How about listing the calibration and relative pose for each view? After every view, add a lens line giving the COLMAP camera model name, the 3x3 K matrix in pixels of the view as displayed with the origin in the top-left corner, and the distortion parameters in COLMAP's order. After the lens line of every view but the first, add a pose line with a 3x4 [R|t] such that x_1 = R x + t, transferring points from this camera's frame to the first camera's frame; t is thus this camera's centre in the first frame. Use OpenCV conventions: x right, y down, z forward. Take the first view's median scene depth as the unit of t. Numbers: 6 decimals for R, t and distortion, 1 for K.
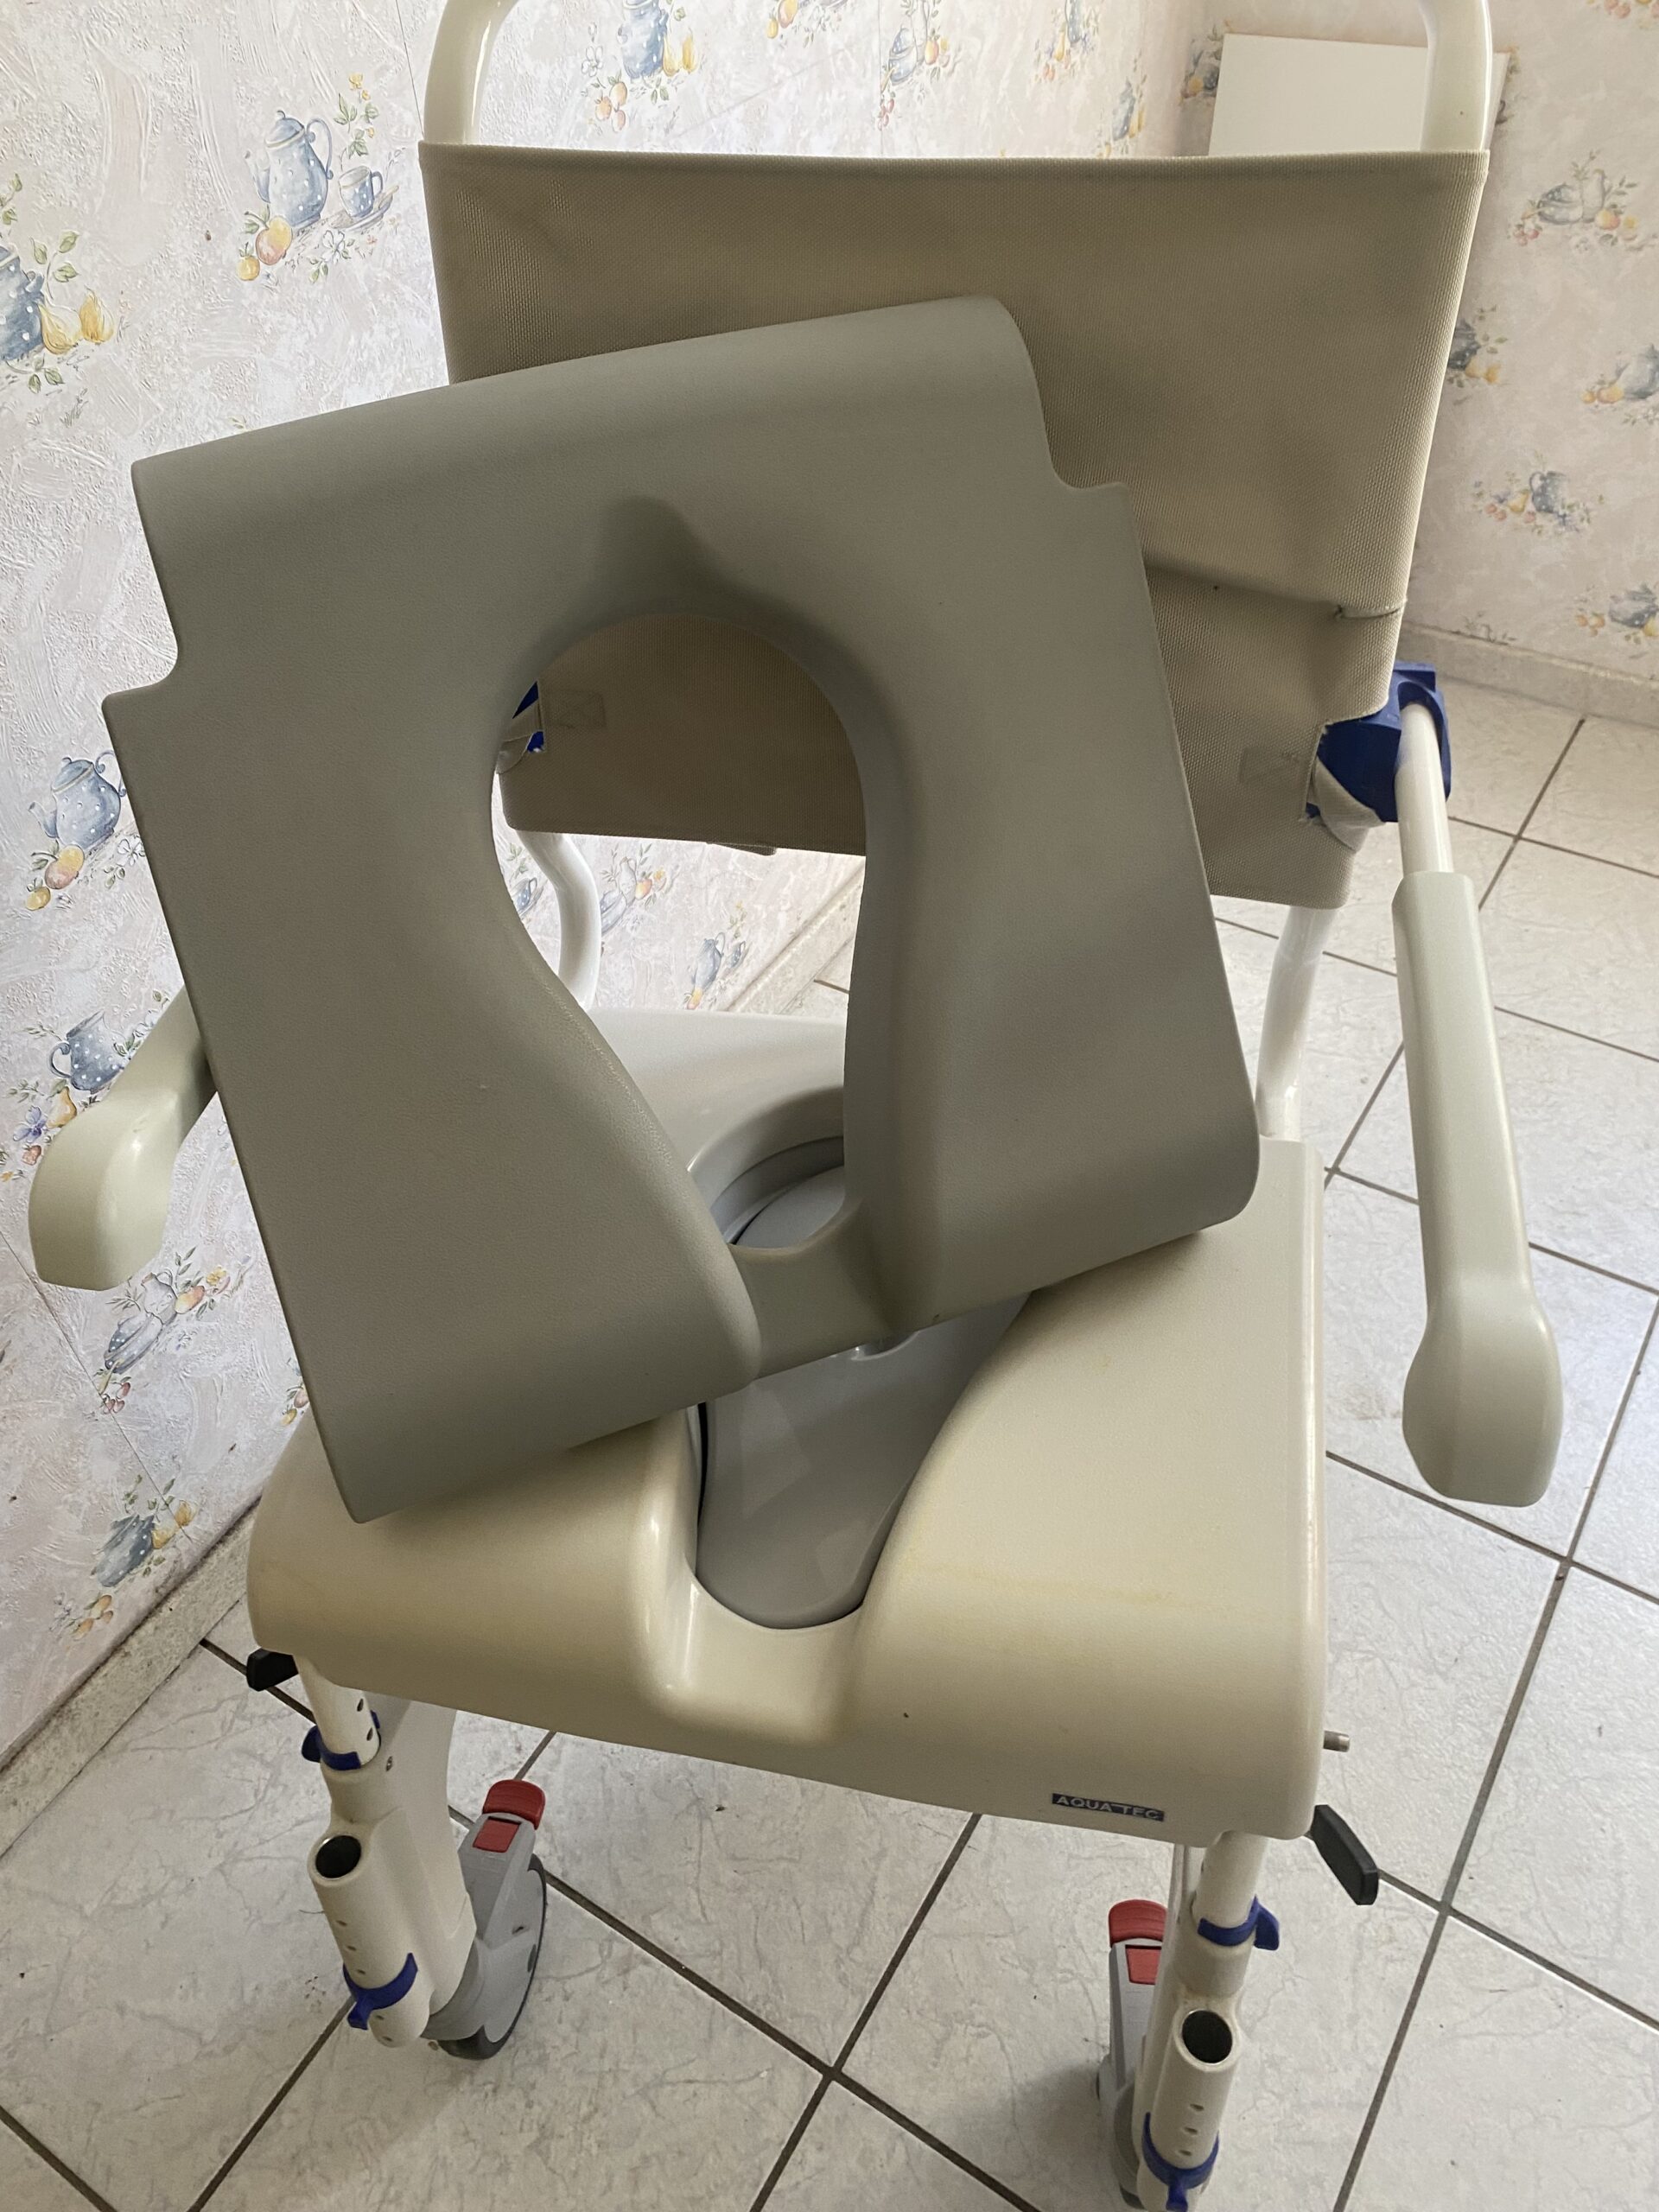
lens RADIAL K [[1694.1, 0, 826.3], [0, 1694.1, 1085.8], [0, 0, 1]] dist [0.017717, -0.009088]
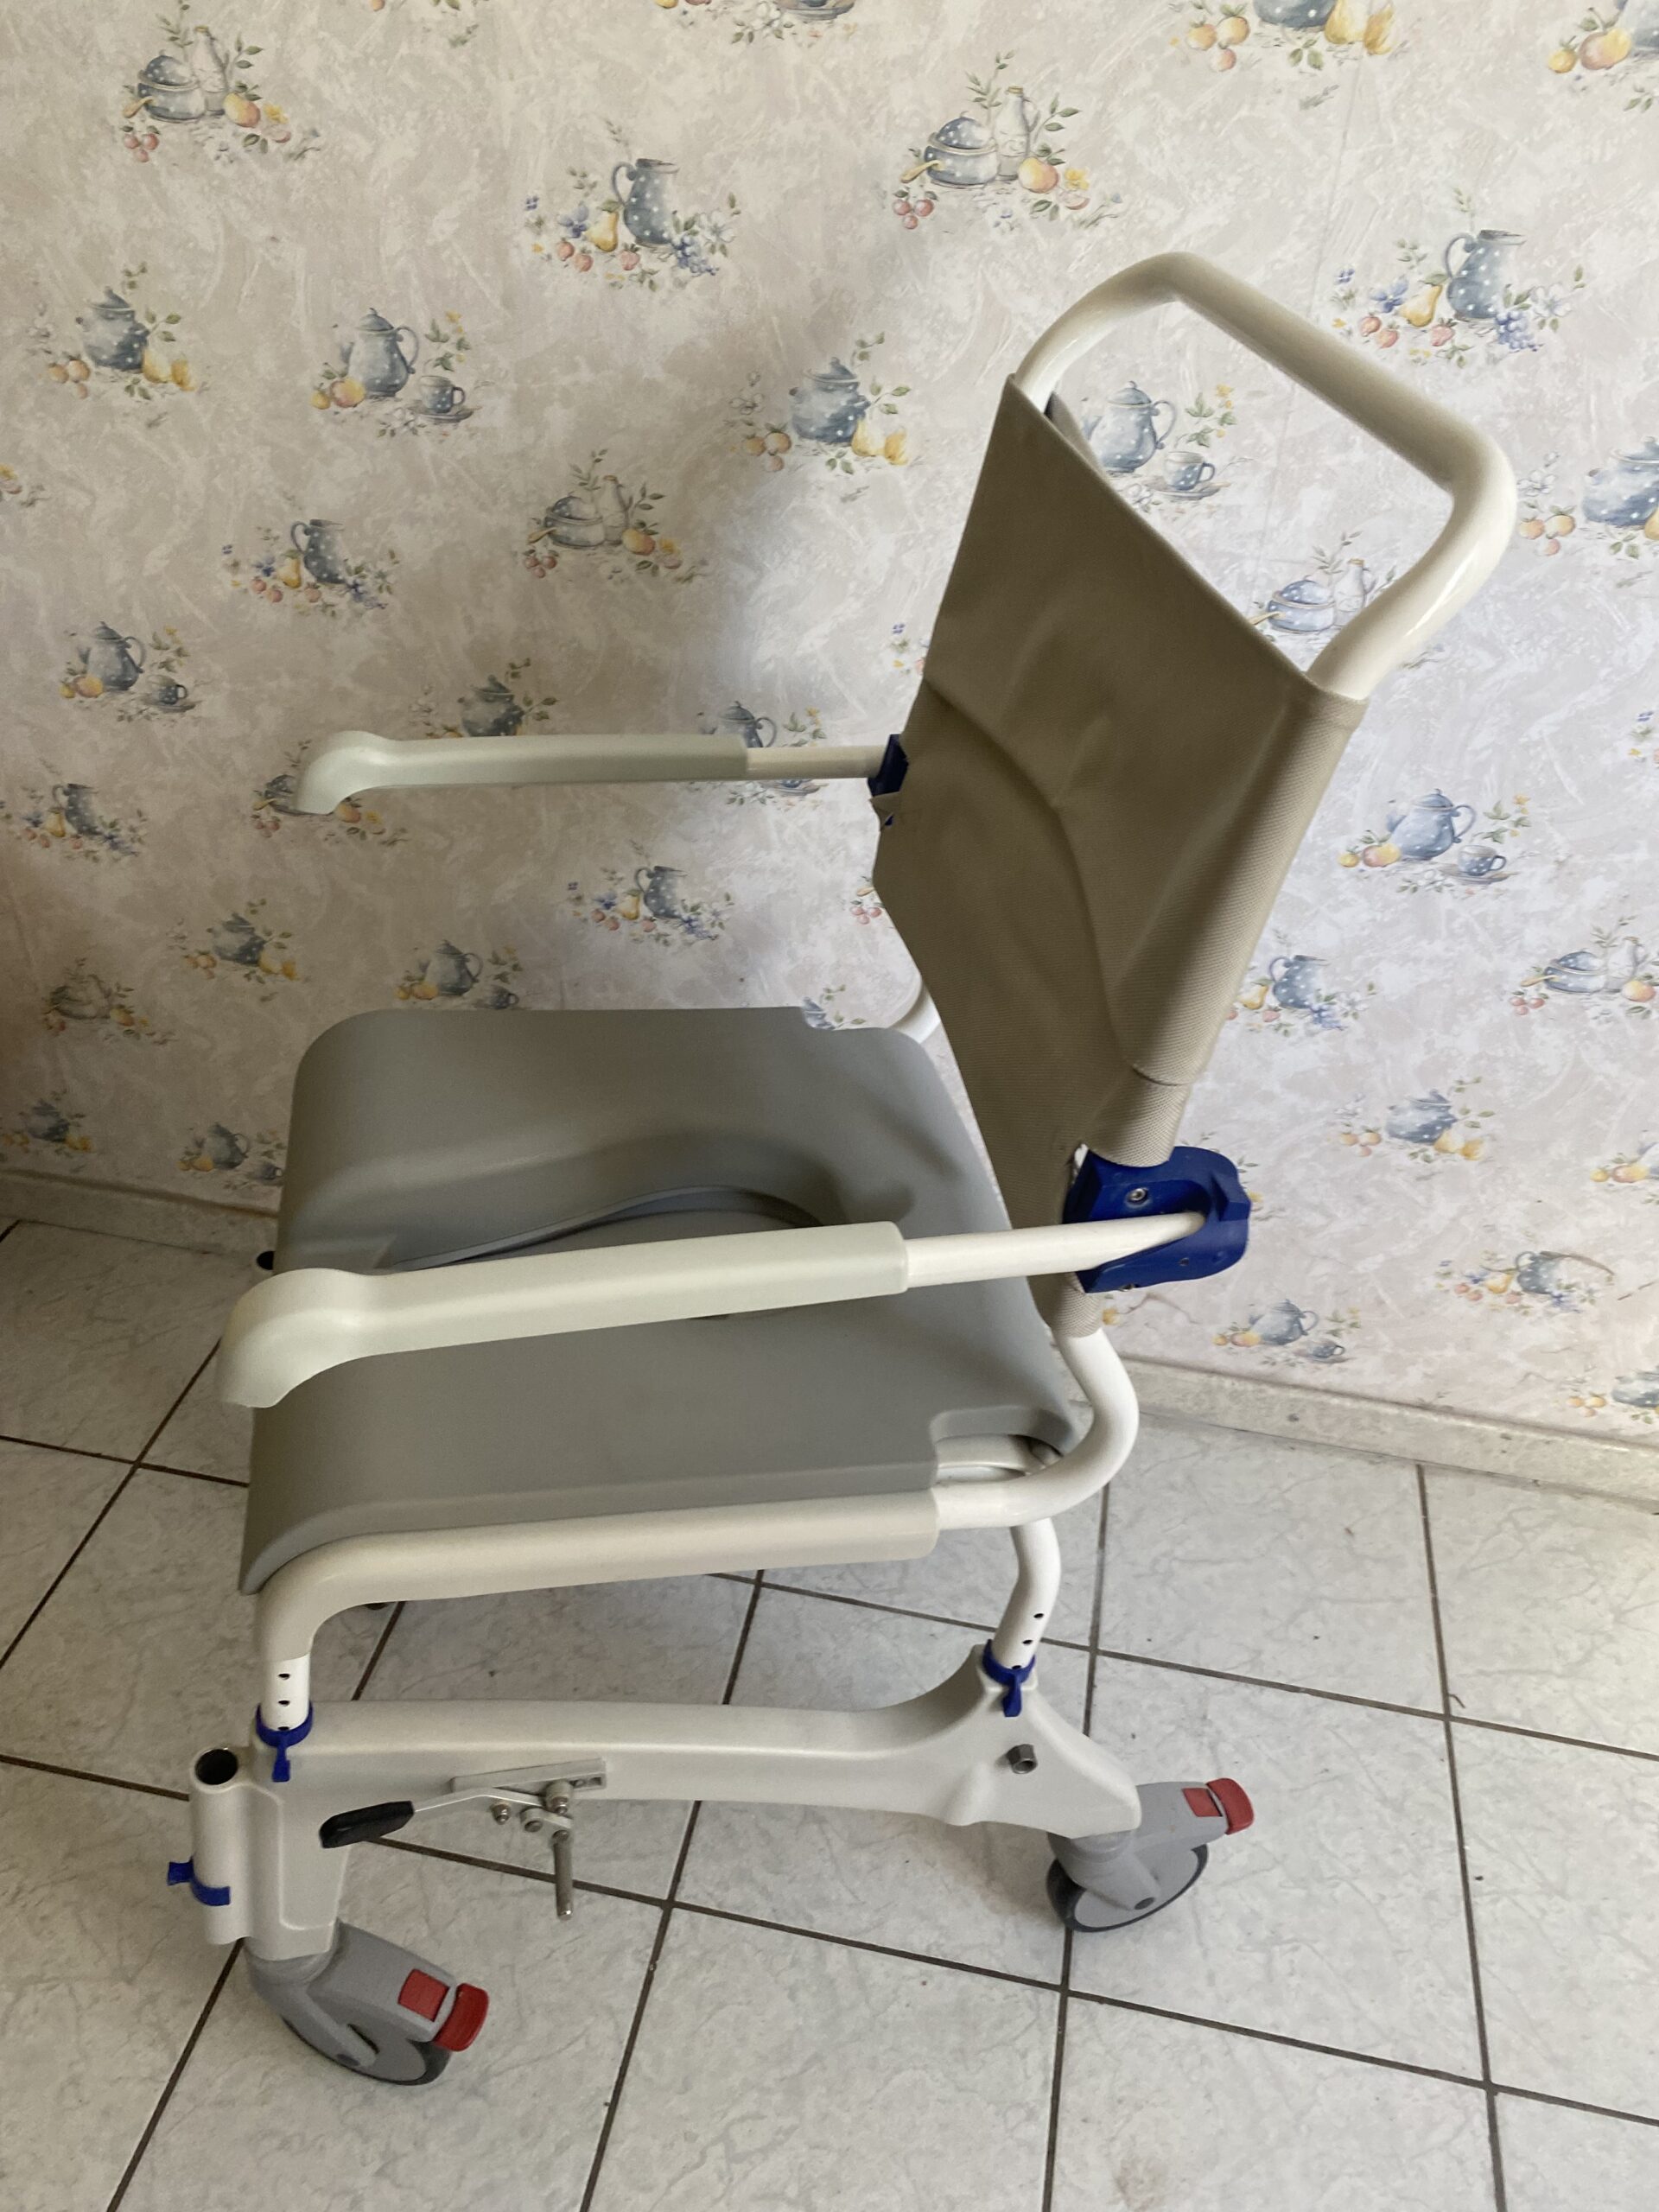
lens RADIAL K [[1694.1, 0, 823.5], [0, 1694.1, 1124.2], [0, 0, 1]] dist [0.017717, -0.009088]
pose [[0.353337, 0.625349, -0.695767, 0.635902], [-0.700605, 0.669743, 0.246164, -0.295942], [0.619924, 0.400479, 0.674767, 0.210348]]
